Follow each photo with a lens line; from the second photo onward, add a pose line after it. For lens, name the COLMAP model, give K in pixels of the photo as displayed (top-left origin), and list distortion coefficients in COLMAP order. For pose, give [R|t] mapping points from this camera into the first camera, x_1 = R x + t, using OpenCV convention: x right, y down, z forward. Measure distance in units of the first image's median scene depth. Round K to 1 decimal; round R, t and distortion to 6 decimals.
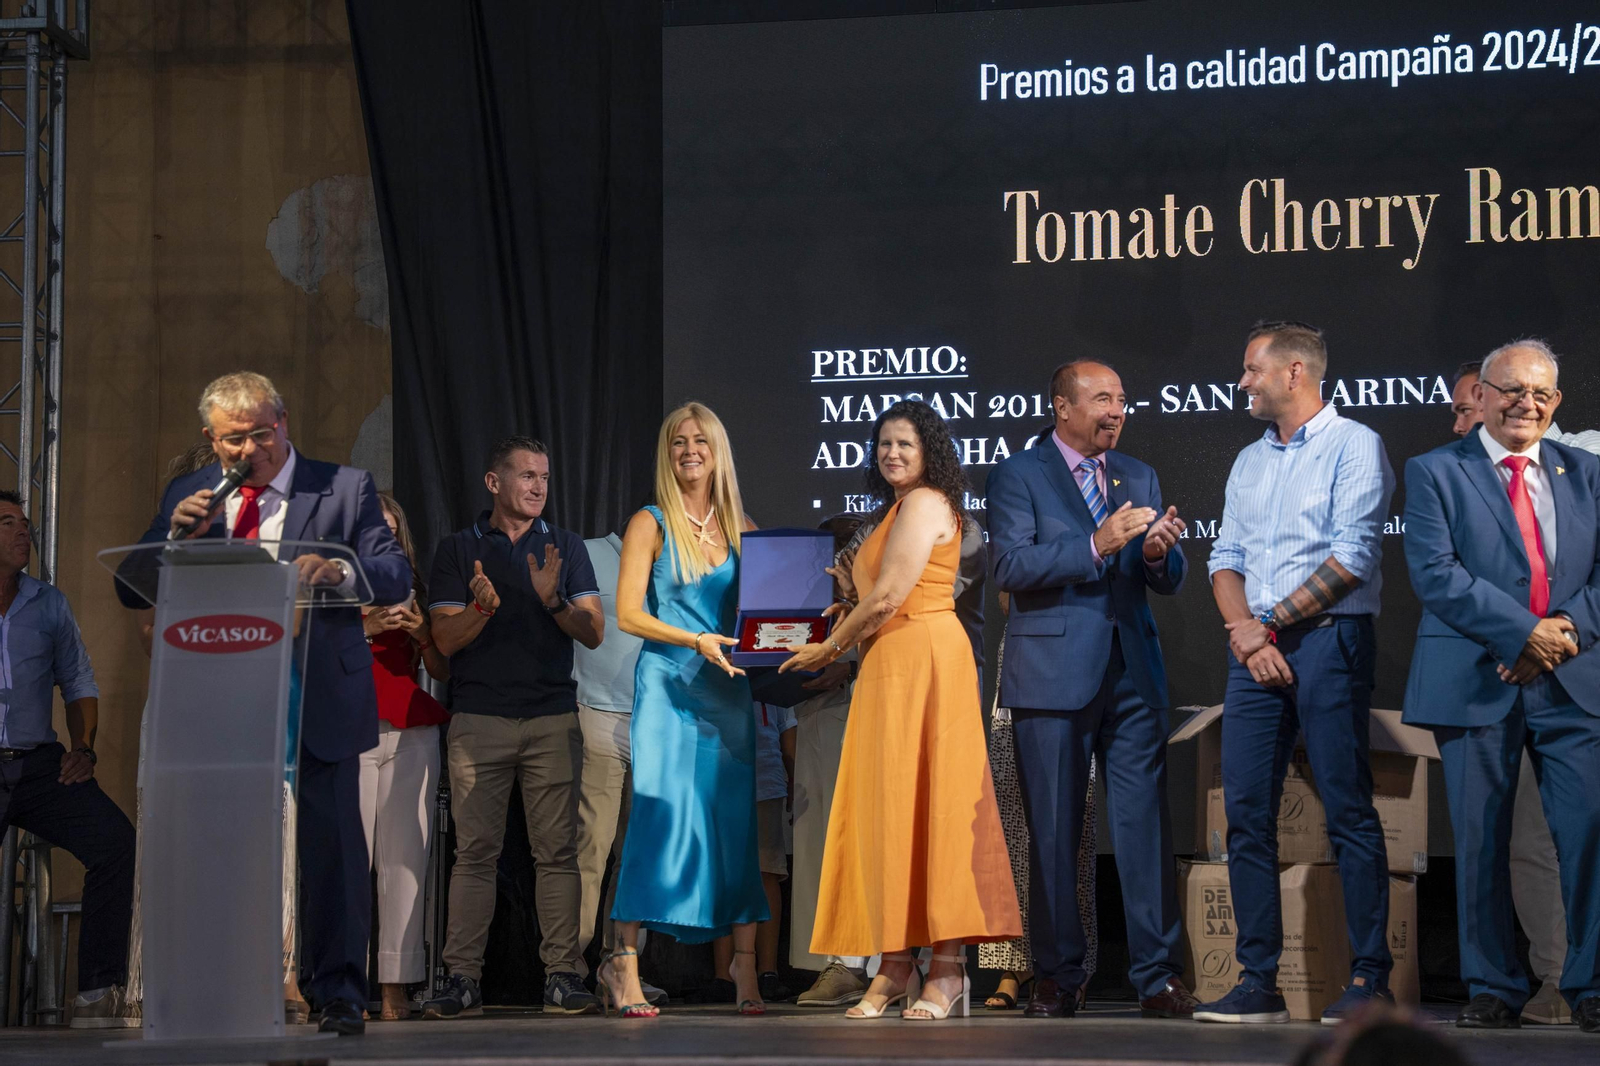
lens RADIAL K [[3161.9, 0, 793.6], [0, 3161.9, 539.3], [0, 0, 1]] dist [0.528276, -1.031571]
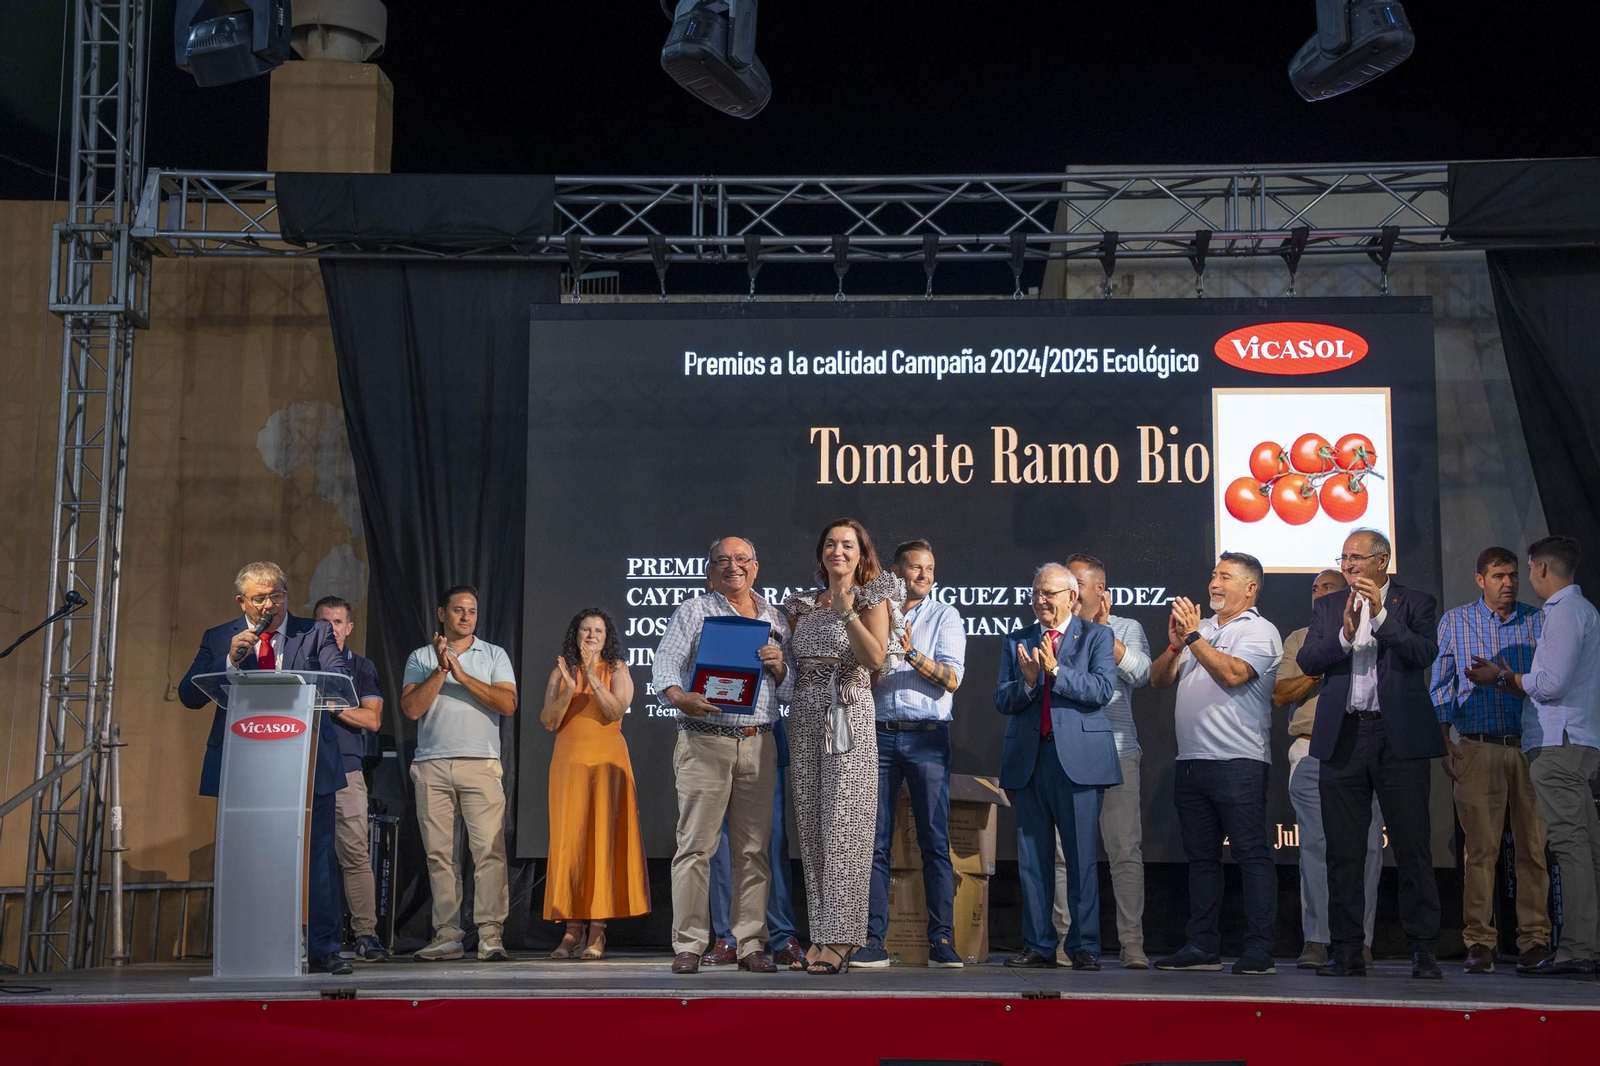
lens RADIAL K [[2345.8, 0, 804.3], [0, 2345.8, 529.3], [0, 0, 1]] dist [0.188400, 0.181840]
pose [[0.995261, 0.023279, 0.094410, -0.014435], [-0.020231, 0.999246, -0.033125, -0.023966], [-0.095110, 0.031058, 0.994982, -0.150210]]
